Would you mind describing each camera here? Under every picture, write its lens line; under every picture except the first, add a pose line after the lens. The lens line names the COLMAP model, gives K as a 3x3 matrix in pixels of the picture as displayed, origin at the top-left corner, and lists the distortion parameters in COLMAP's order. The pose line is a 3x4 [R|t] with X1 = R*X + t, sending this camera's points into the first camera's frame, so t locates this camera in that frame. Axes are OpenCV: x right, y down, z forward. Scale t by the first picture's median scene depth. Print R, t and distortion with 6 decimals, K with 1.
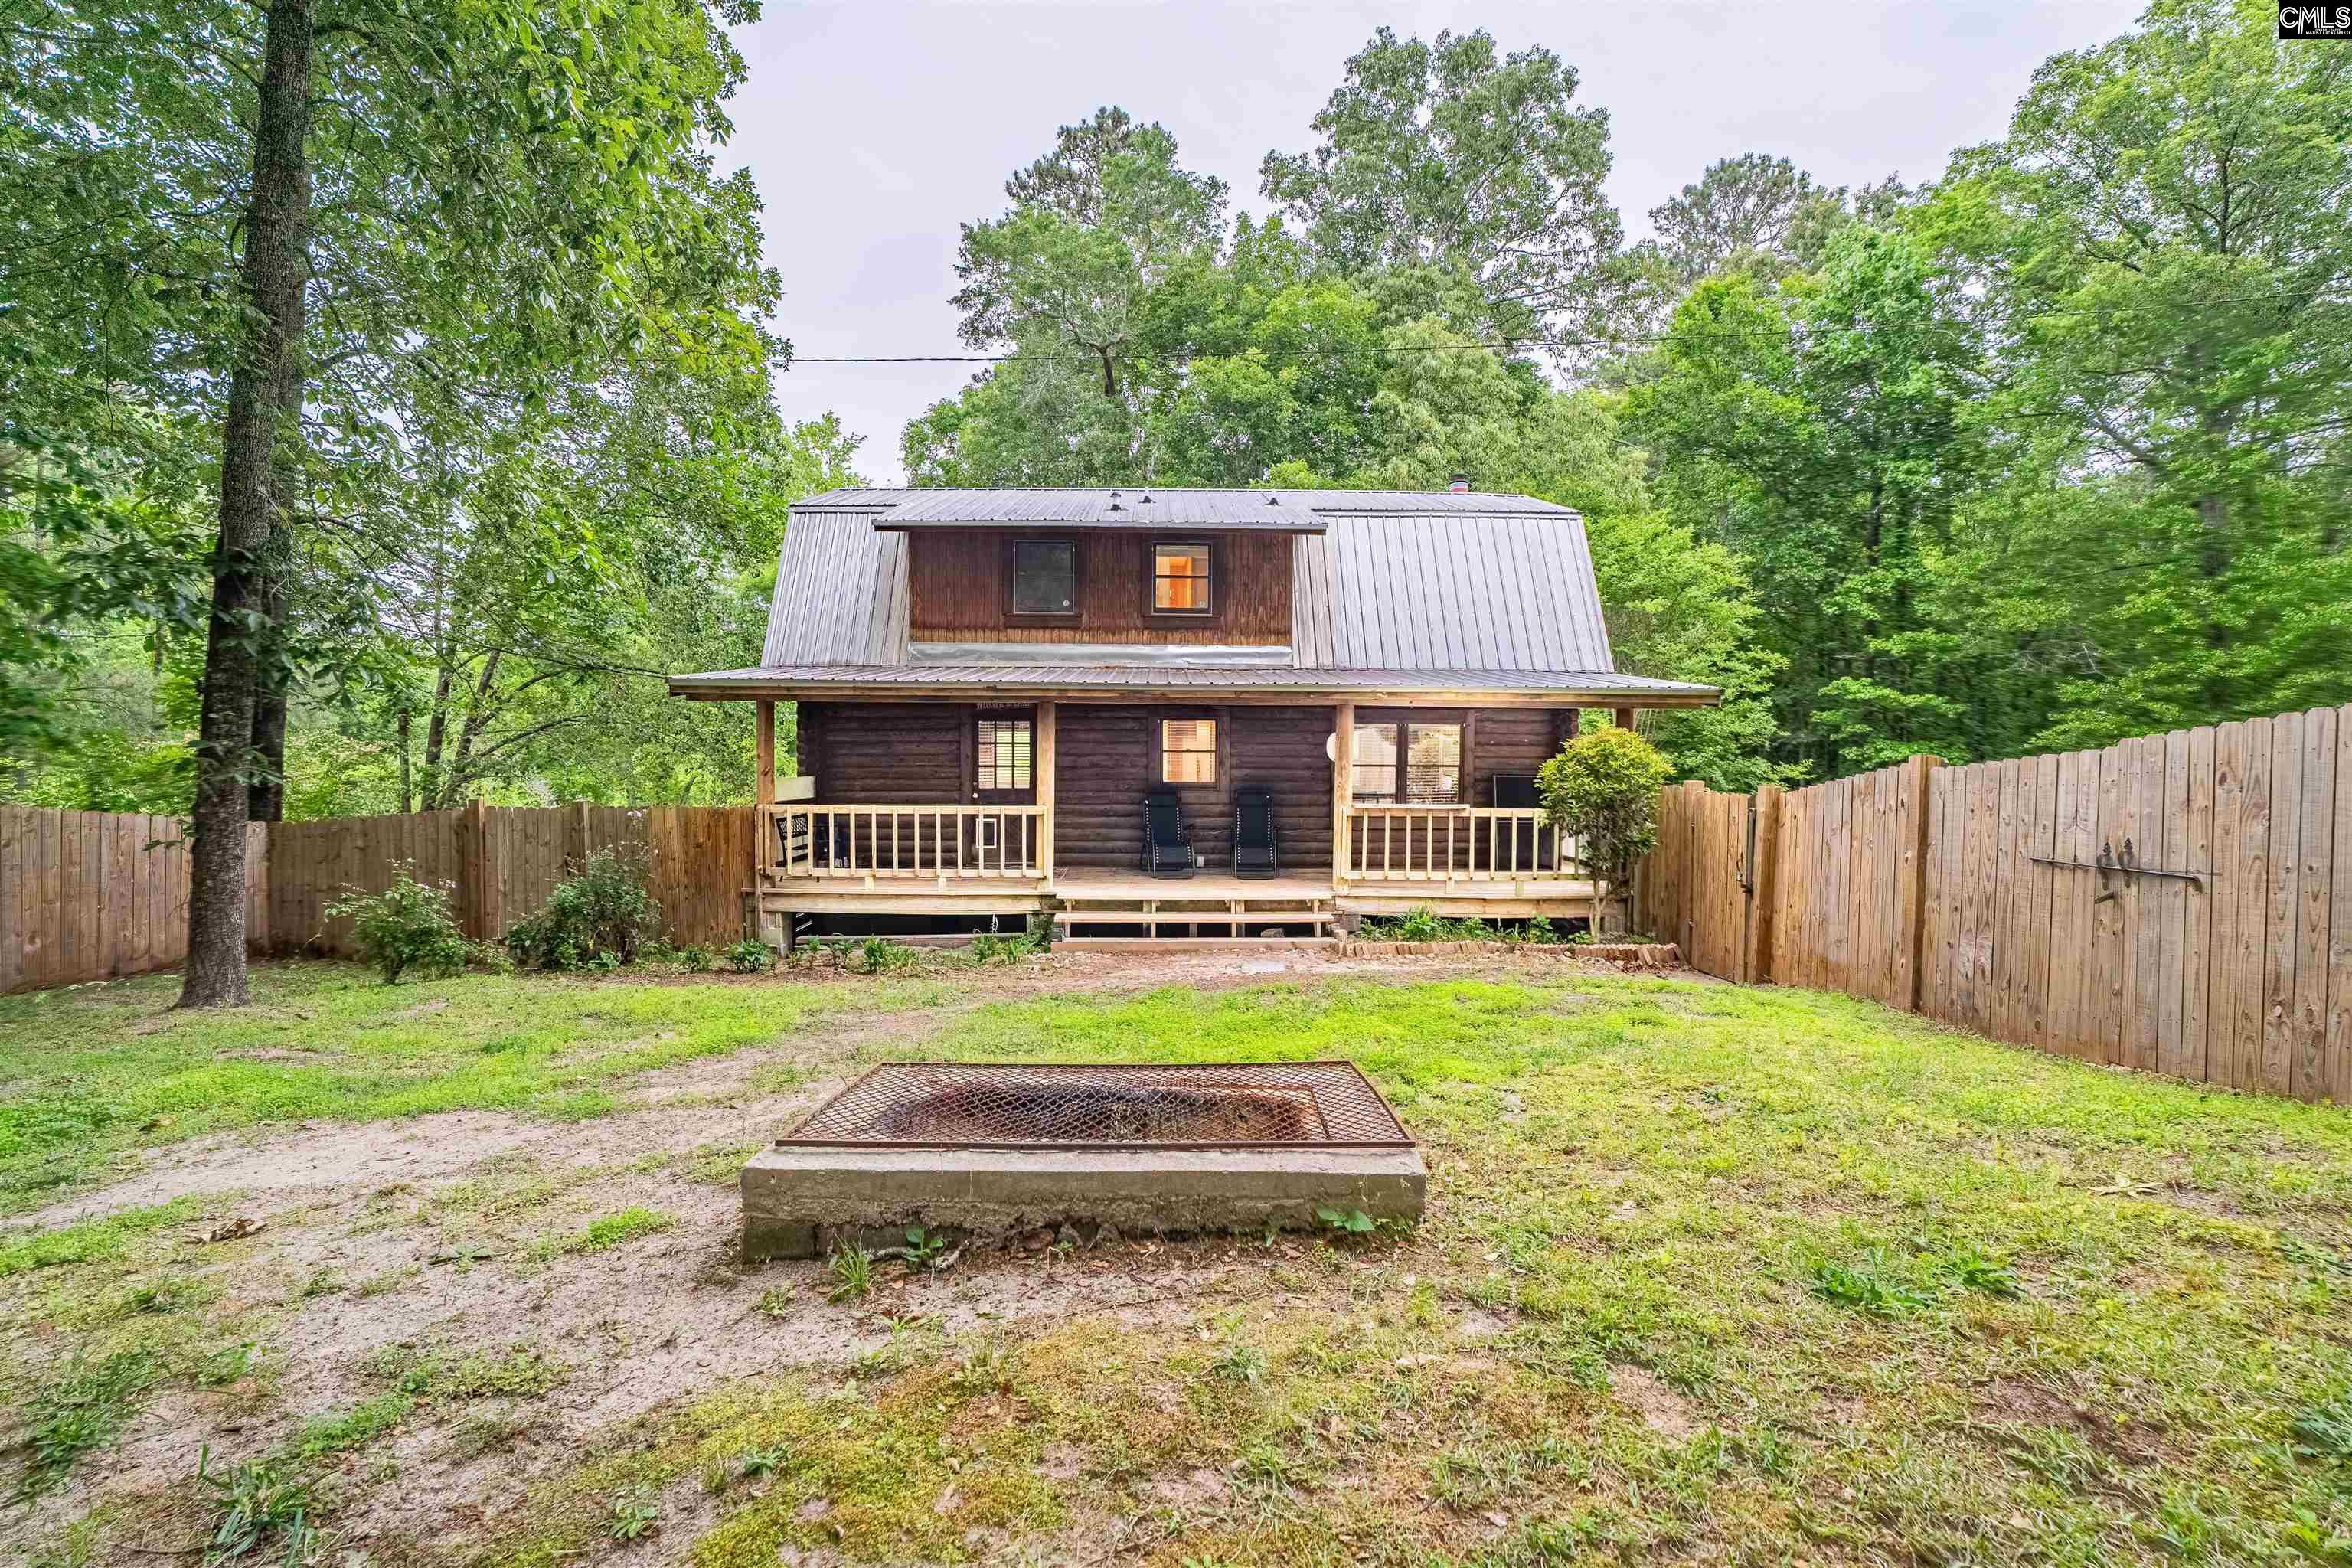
lens RADIAL K [[1092.1, 0, 1153.3], [0, 1092.1, 799.8], [0, 0, 1]] dist [-0.038671, 0.010939]
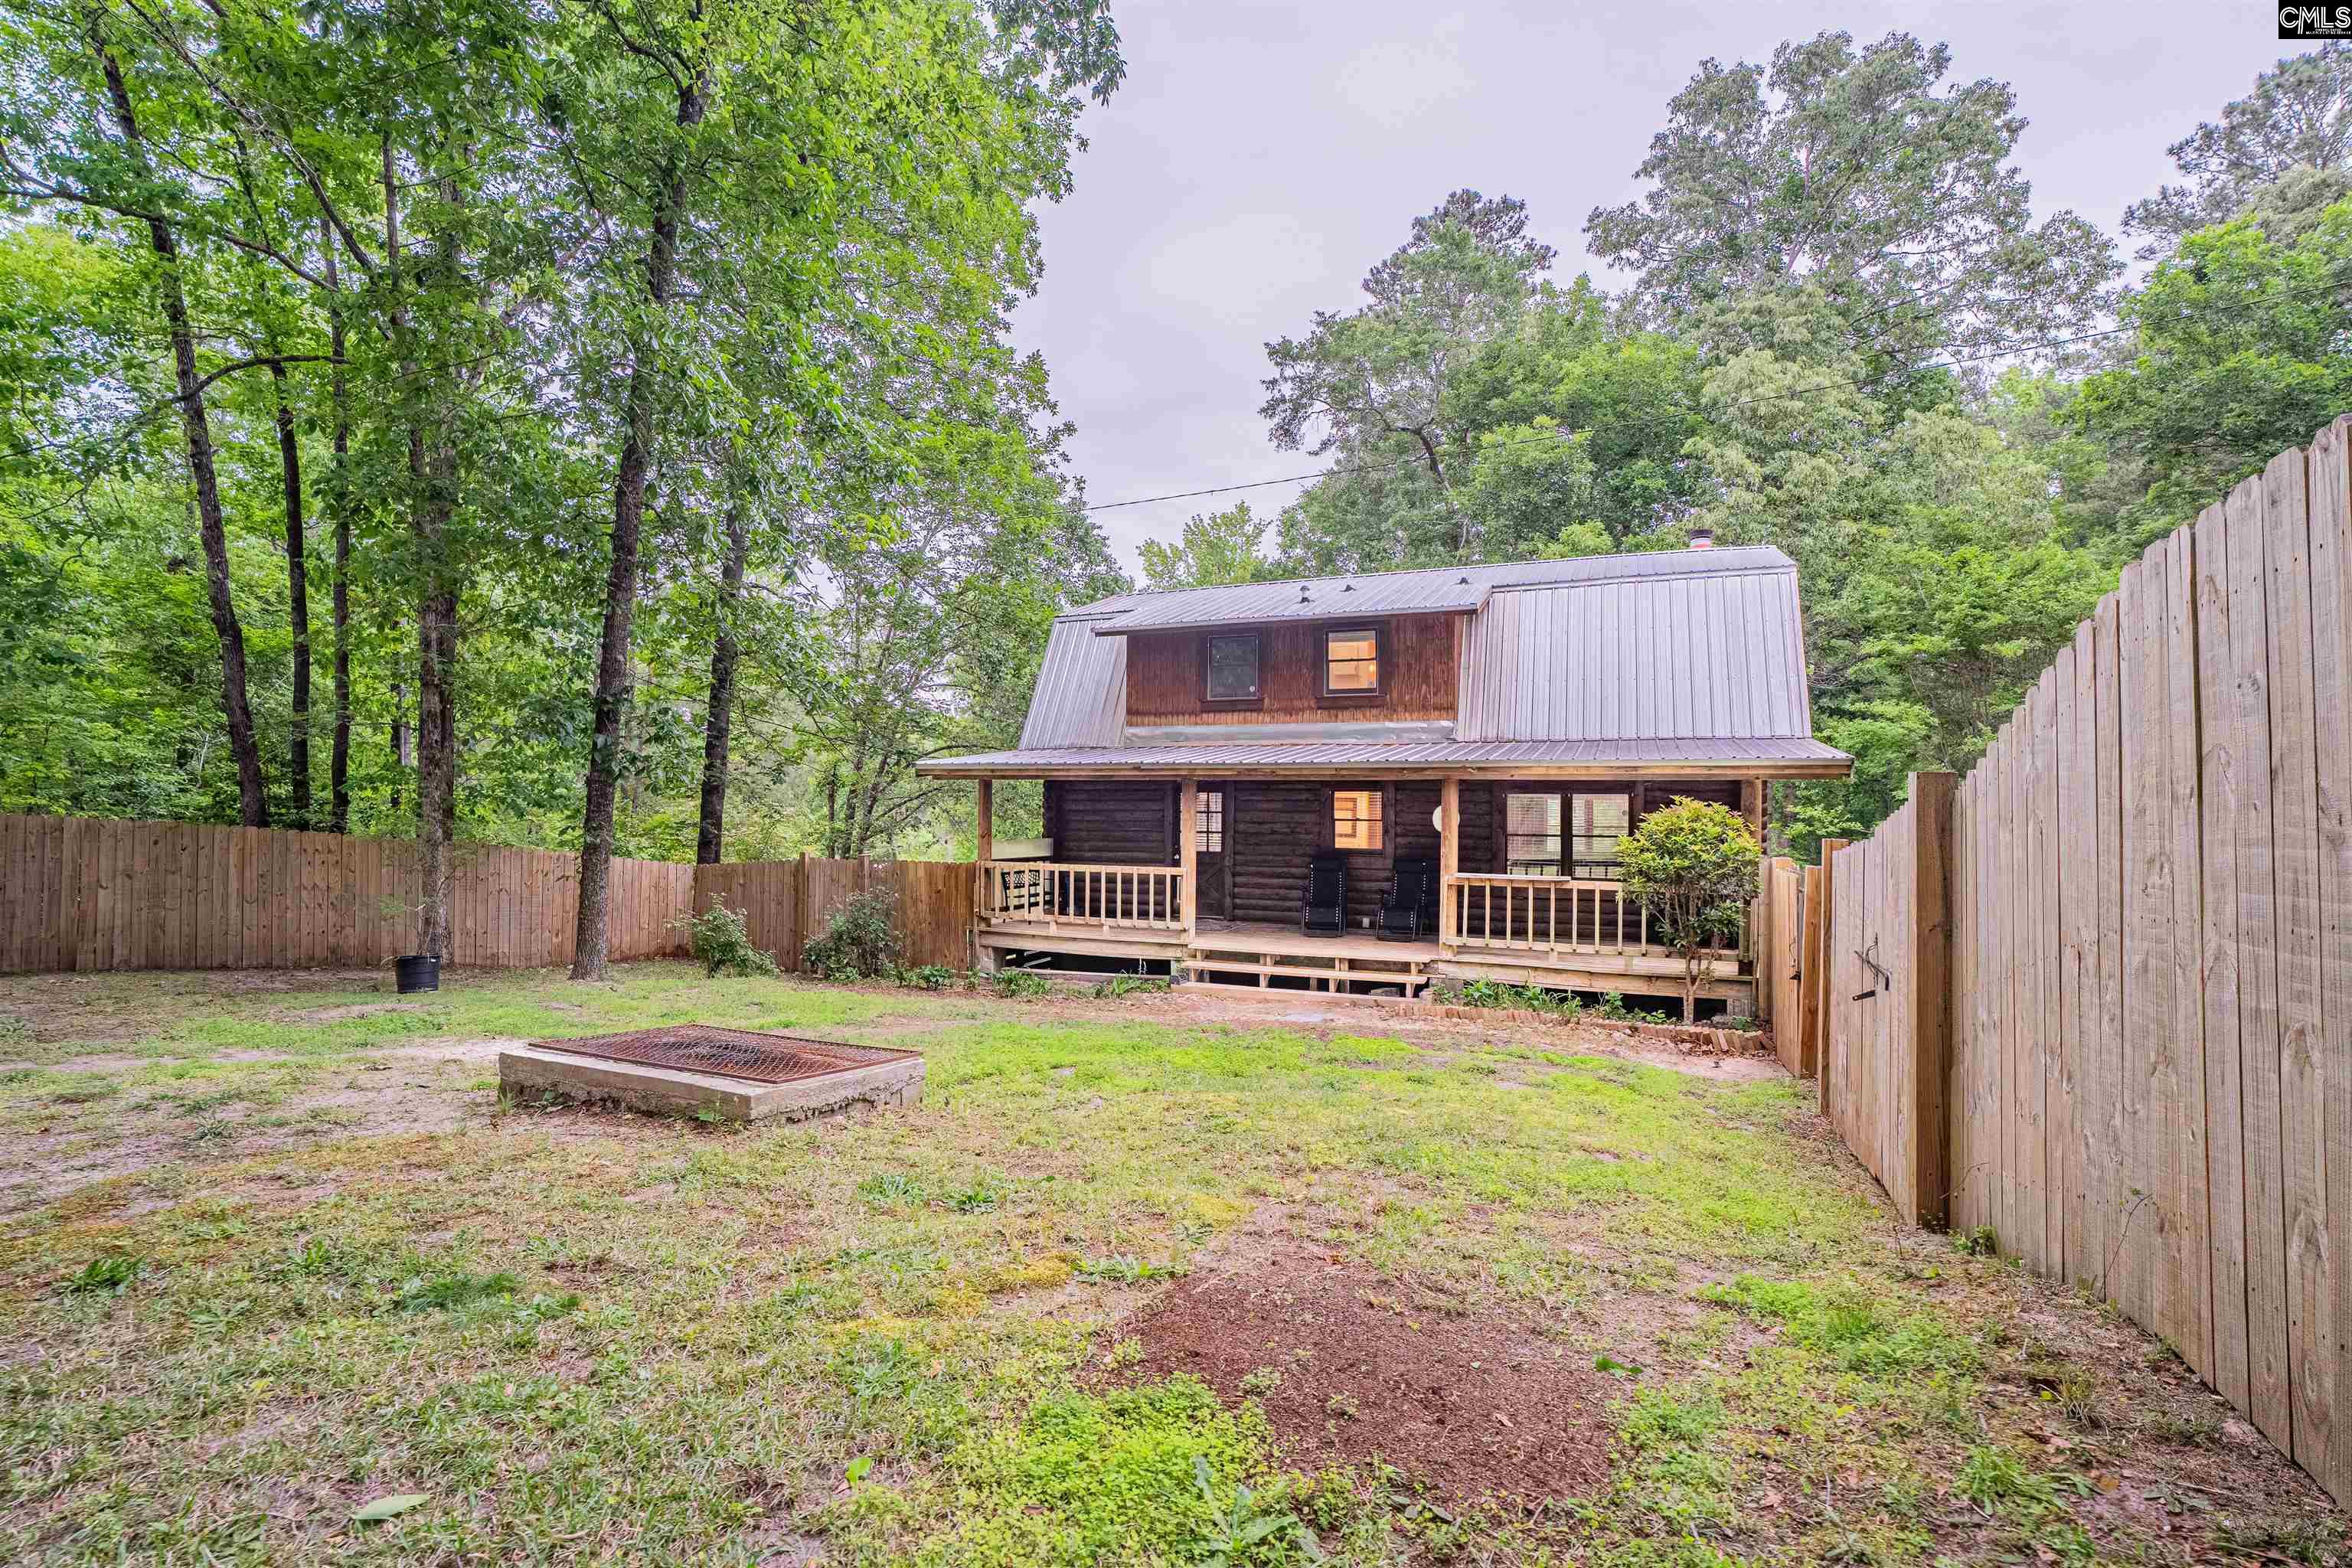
lens RADIAL K [[1092.1, 0, 1167.2], [0, 1092.1, 799.1], [0, 0, 1]] dist [-0.038671, 0.010939]
pose [[0.906596, -0.001662, -0.421997, 0.321232], [-0.020092, 0.998688, -0.047098, -0.010654], [0.421522, 0.051178, 0.905373, -0.059183]]
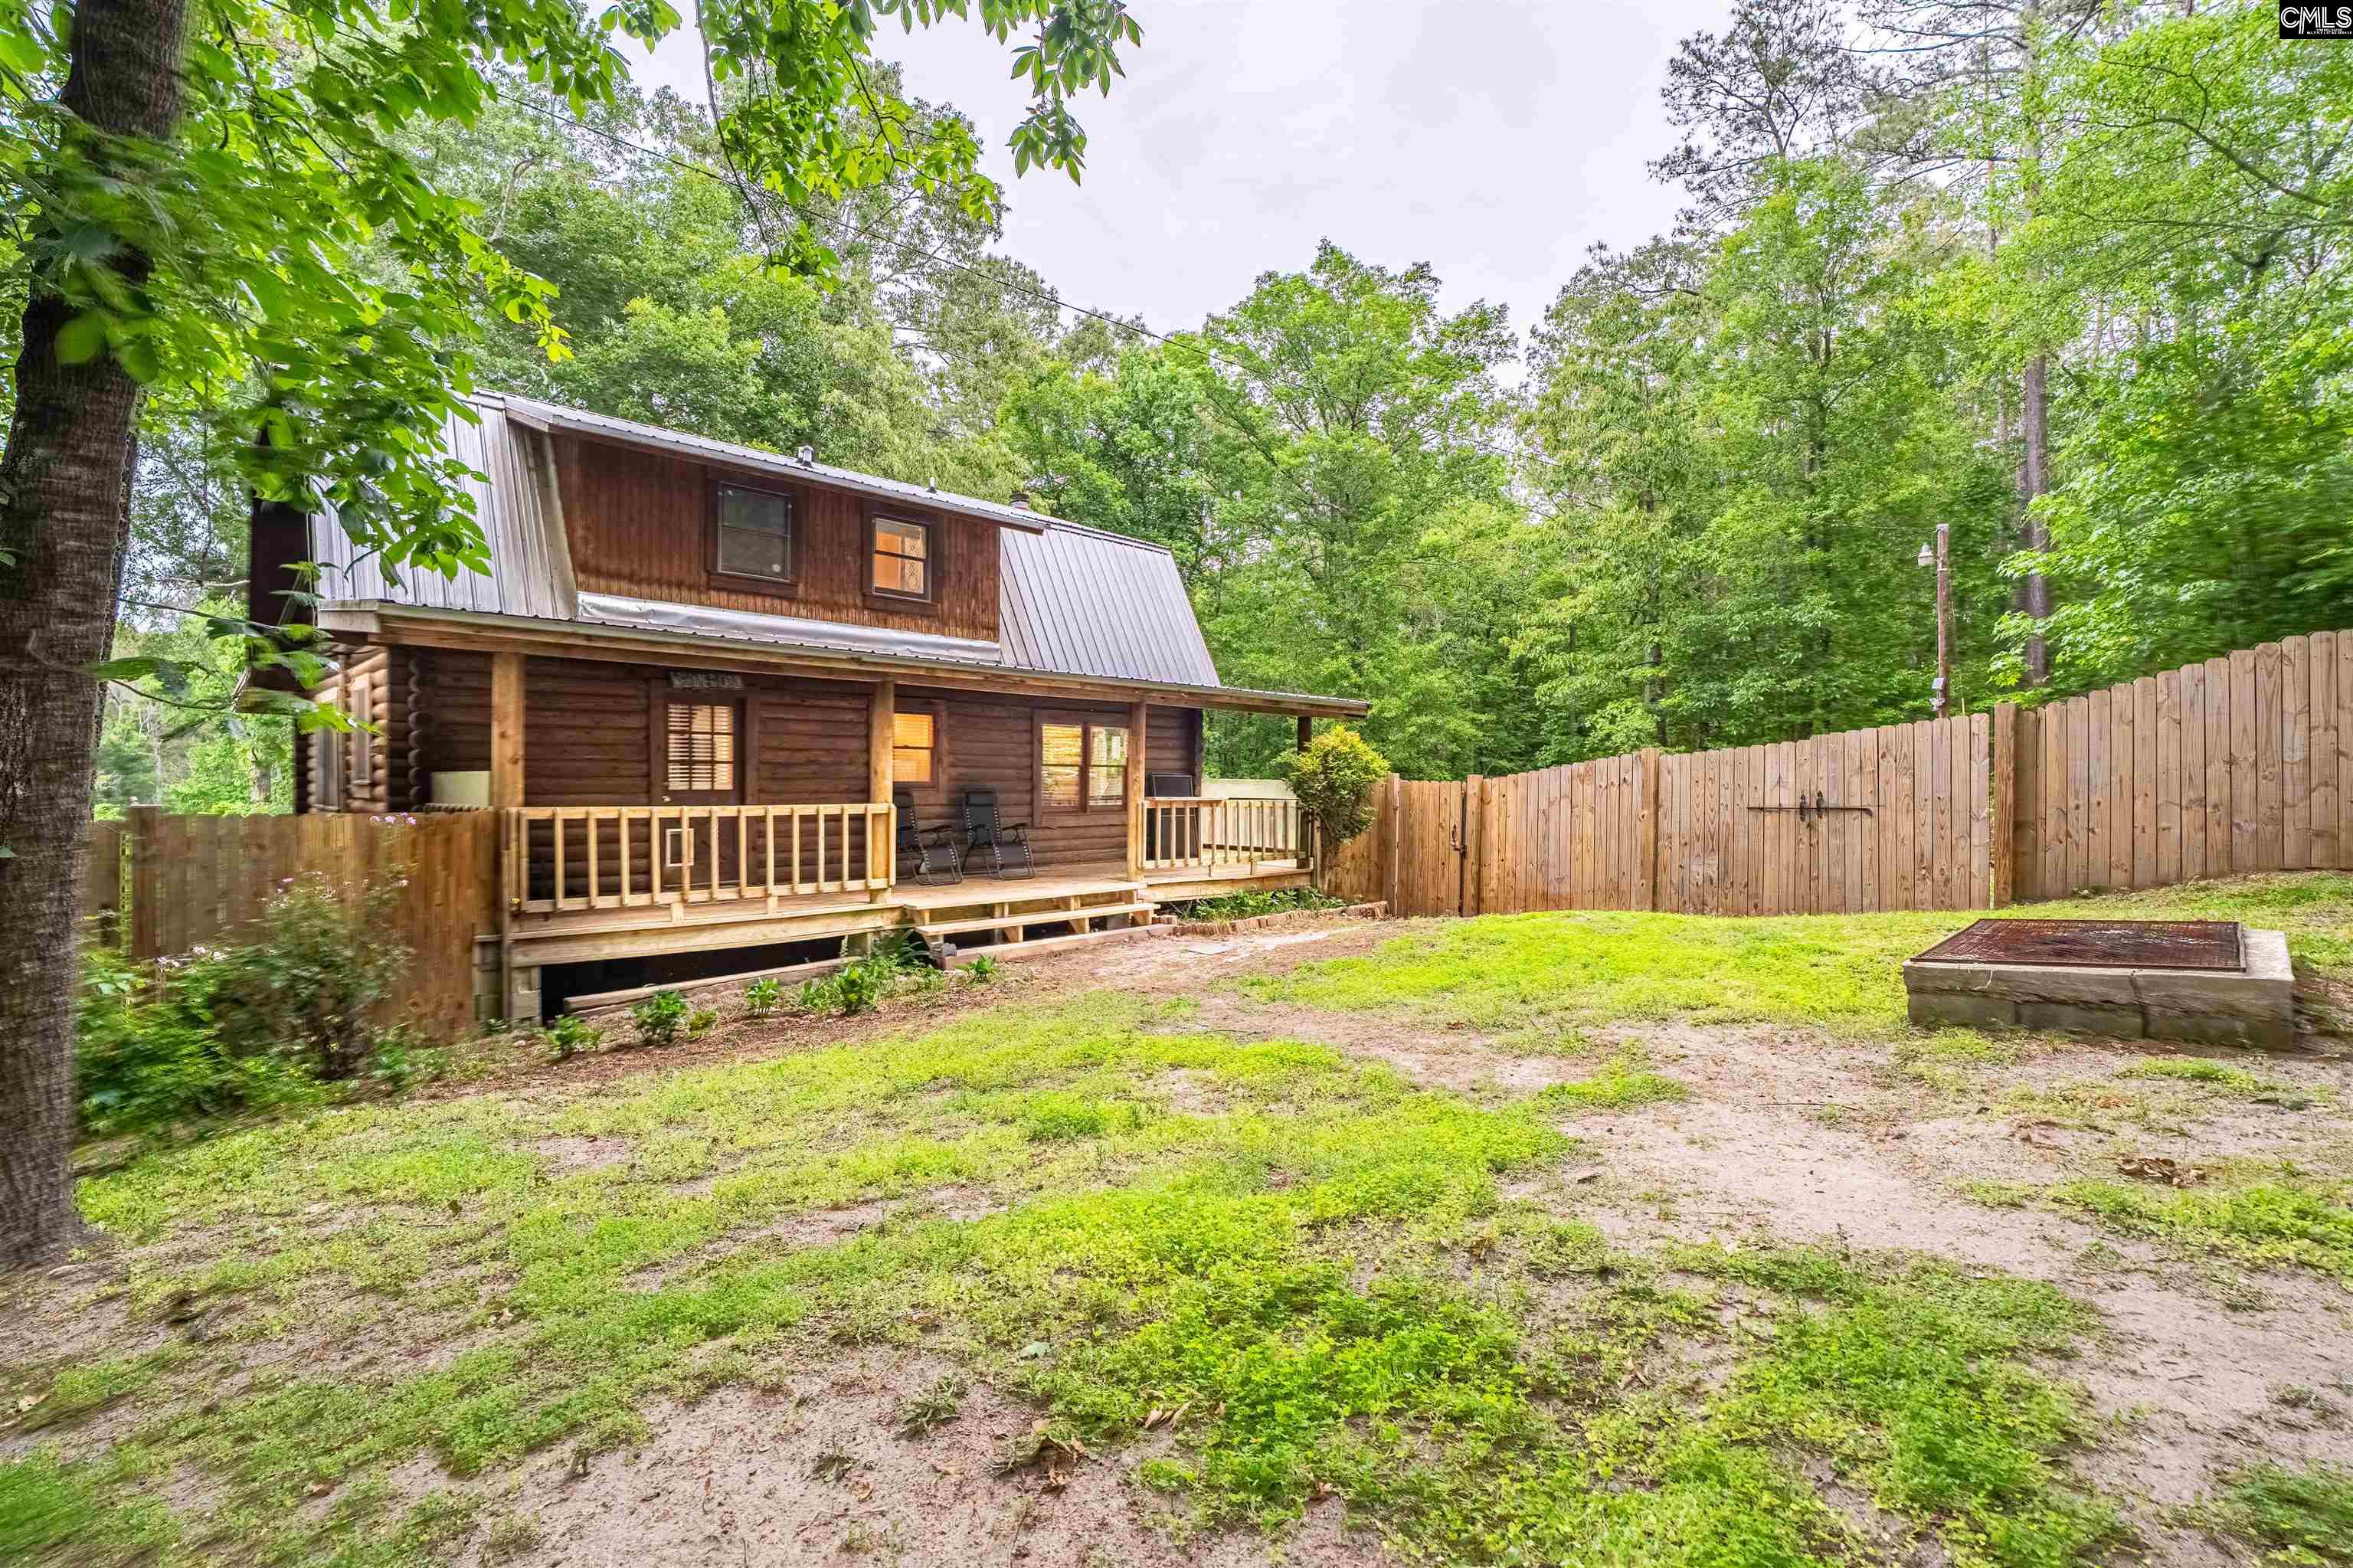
lens RADIAL K [[1092.6, 0, 1186.3], [0, 1092.6, 785.4], [0, 0, 1]] dist [-0.038671, 0.010939]
pose [[0.689252, -0.002222, 0.724519, -0.472097], [0.029097, 0.999273, -0.024615, 0.016654], [-0.723938, 0.038047, 0.688815, 0.210576]]
